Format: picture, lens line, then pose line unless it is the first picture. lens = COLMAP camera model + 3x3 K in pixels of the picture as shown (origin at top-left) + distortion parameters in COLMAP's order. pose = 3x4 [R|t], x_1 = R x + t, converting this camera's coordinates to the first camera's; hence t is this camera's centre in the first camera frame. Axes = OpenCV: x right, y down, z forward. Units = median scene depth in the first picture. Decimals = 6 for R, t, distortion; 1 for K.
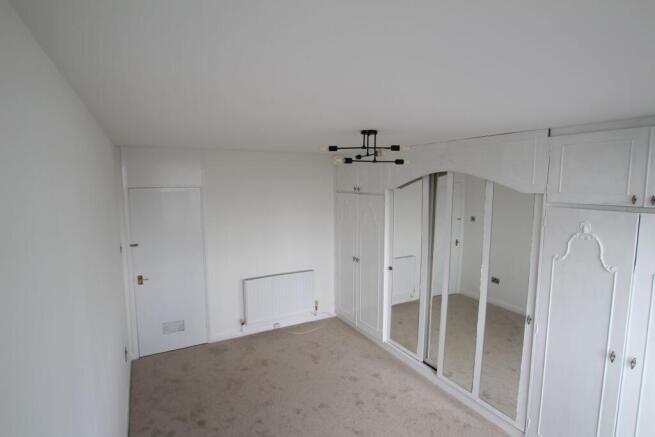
lens RADIAL K [[342.9, 0, 332.4], [0, 342.9, 218.8], [0, 0, 1]] dist [-0.022585, 0.005795]
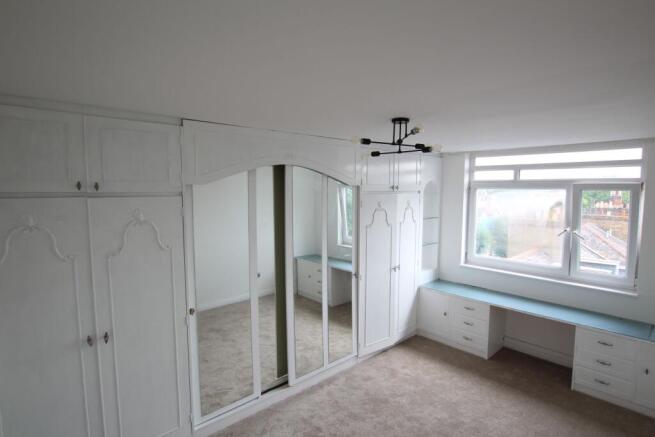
lens RADIAL K [[342.9, 0, 331.5], [0, 342.9, 218.7], [0, 0, 1]] dist [-0.022585, 0.005795]
pose [[-0.219998, -0.101325, 0.970224, -0.575248], [0.099537, 0.987068, 0.125654, -0.092114], [-0.970409, 0.124217, -0.207067, 1.042995]]
